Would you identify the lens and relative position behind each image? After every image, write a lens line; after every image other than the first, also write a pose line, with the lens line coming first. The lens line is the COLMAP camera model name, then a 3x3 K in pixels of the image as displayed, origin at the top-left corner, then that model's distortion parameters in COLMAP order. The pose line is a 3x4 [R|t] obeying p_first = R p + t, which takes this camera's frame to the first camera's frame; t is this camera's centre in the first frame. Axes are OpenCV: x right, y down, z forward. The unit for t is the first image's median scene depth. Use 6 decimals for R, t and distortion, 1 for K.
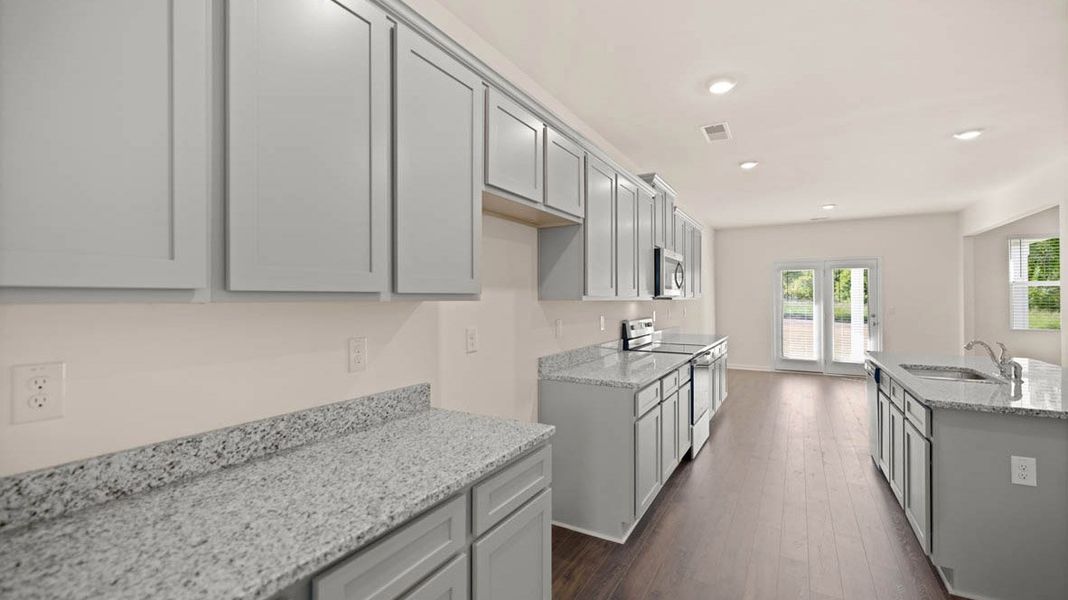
lens RADIAL K [[447.3, 0, 534.0], [0, 447.3, 300.0], [0, 0, 1]] dist [0.000009, 0.000378]
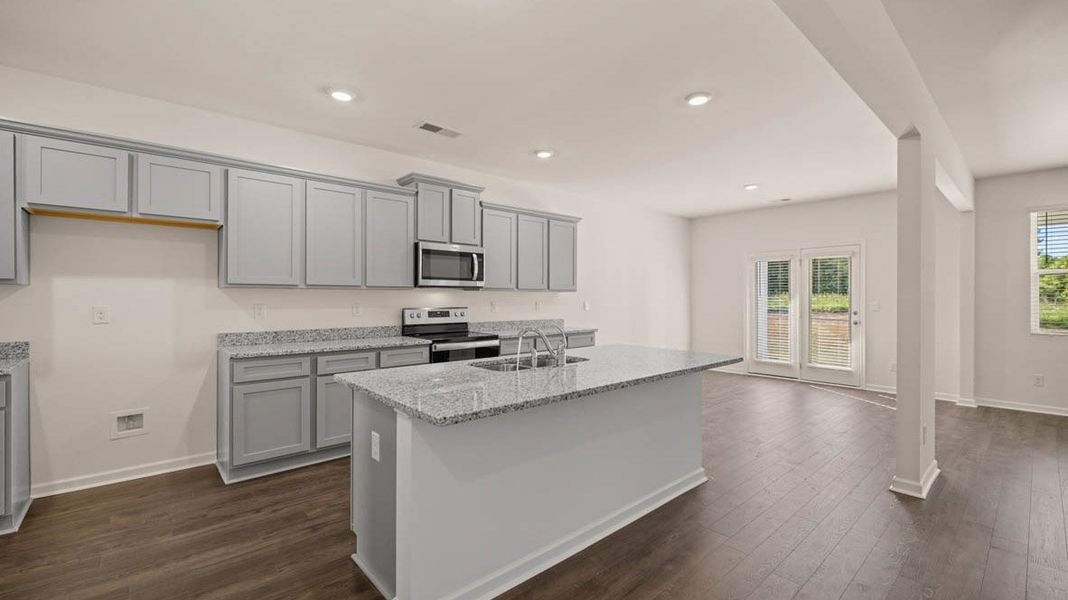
lens RADIAL K [[447.3, 0, 534.0], [0, 447.3, 300.0], [0, 0, 1]] dist [0.000009, 0.000378]
pose [[0.951646, 0.007546, -0.307103, 1.216267], [-0.005288, 0.999953, 0.008184, 0.020791], [0.307150, -0.006165, 0.951641, 0.082909]]
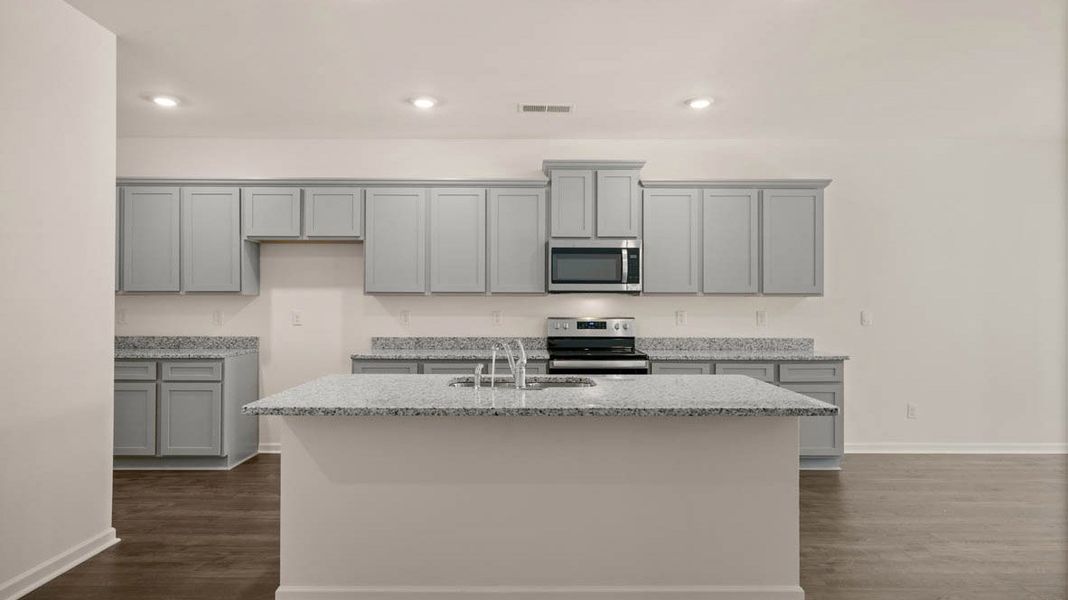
lens RADIAL K [[608.9, 0, 534.0], [0, 608.9, 300.0], [0, 0, 1]] dist [-0.001657, 0.000222]
pose [[0.513728, -0.001351, -0.857952, 1.854088], [-0.003783, 0.999985, -0.003840, 0.019796], [0.857945, 0.005219, 0.513715, 0.455088]]
